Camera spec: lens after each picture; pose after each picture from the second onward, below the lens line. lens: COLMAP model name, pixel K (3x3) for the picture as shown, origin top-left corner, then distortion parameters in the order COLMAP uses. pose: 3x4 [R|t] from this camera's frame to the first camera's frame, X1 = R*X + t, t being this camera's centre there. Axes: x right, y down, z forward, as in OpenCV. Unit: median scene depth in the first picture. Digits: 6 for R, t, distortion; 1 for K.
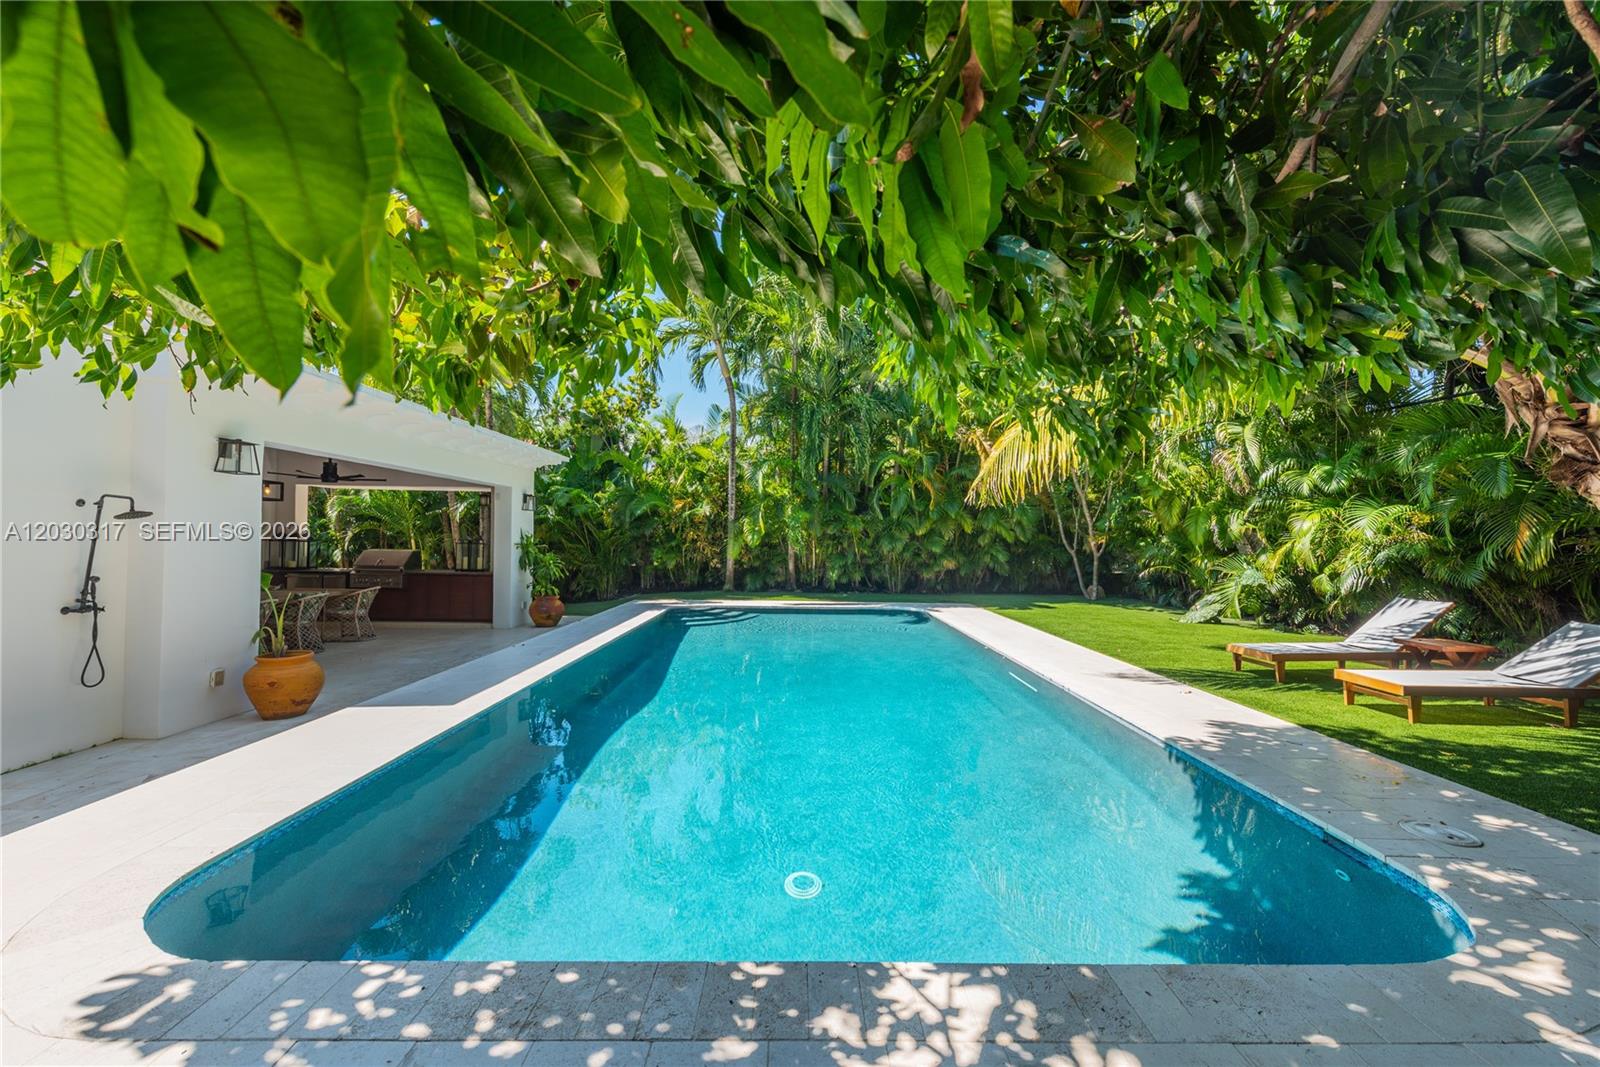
lens RADIAL K [[641.1, 0, 833.5], [0, 641.1, 535.6], [0, 0, 1]] dist [0.014159, -0.003250]
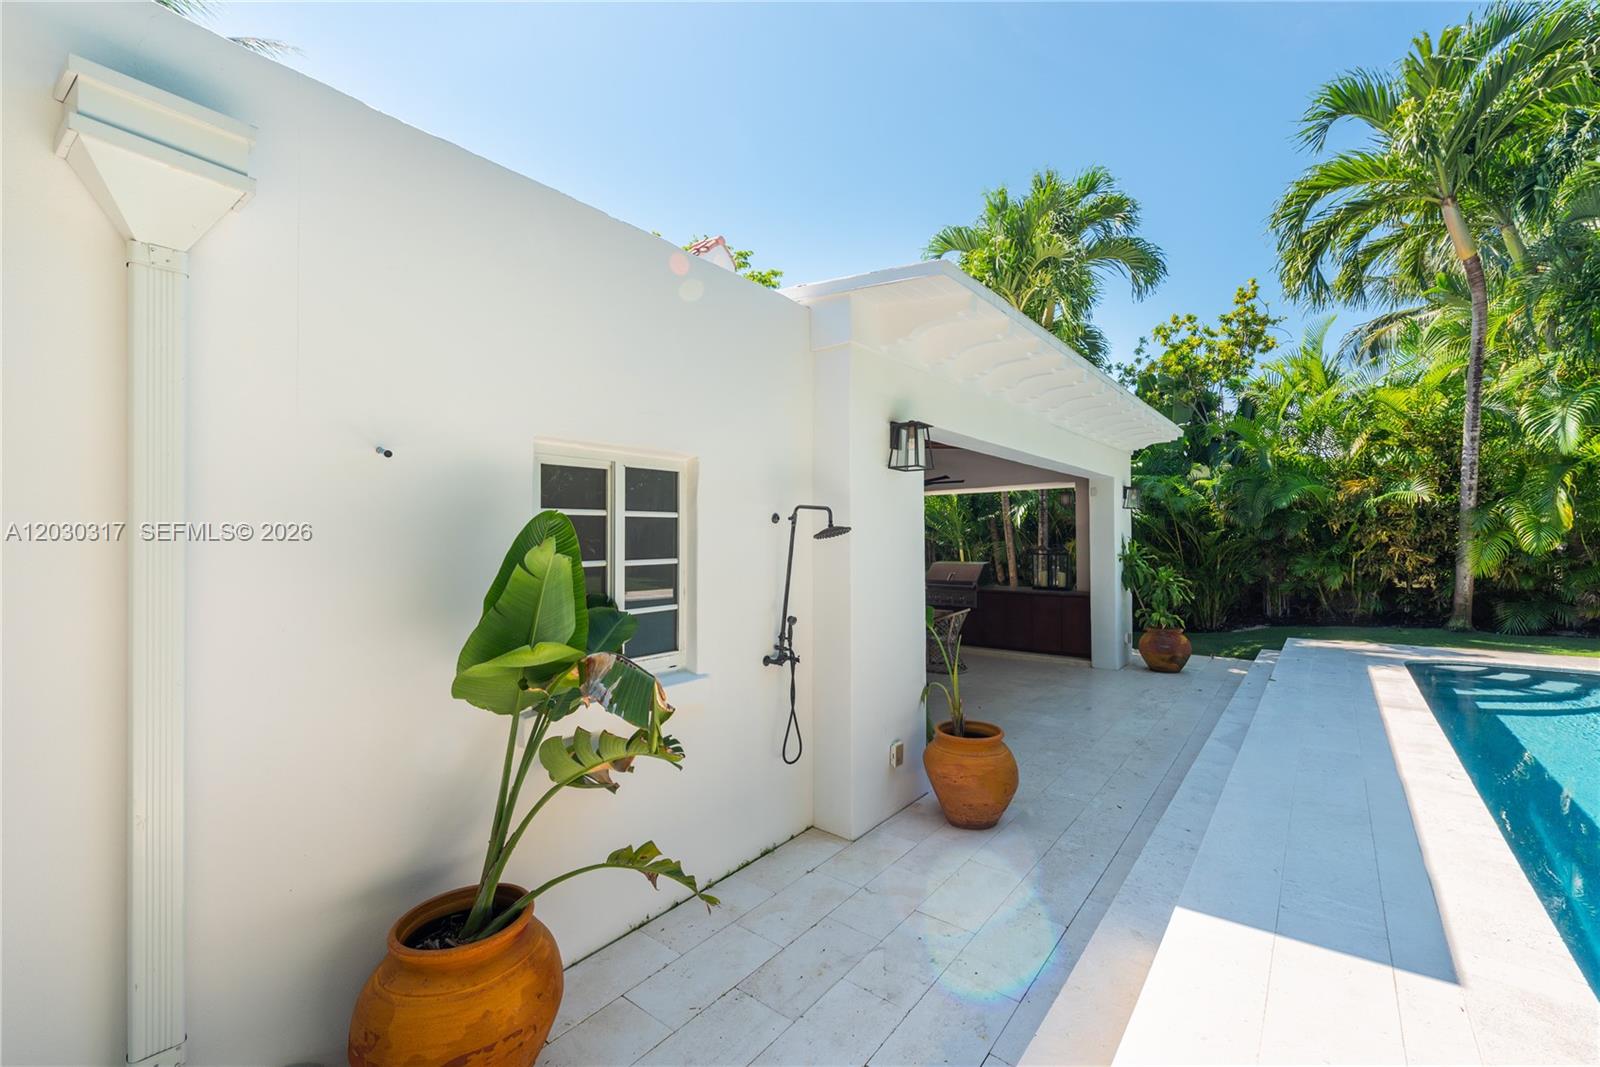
lens RADIAL K [[641.1, 0, 796.1], [0, 641.1, 536.7], [0, 0, 1]] dist [0.014159, -0.003250]
pose [[0.762935, -0.025927, -0.645955, -0.291700], [0.025270, 0.999628, -0.010275, -0.009255], [0.645981, -0.008484, 0.763306, 0.196998]]
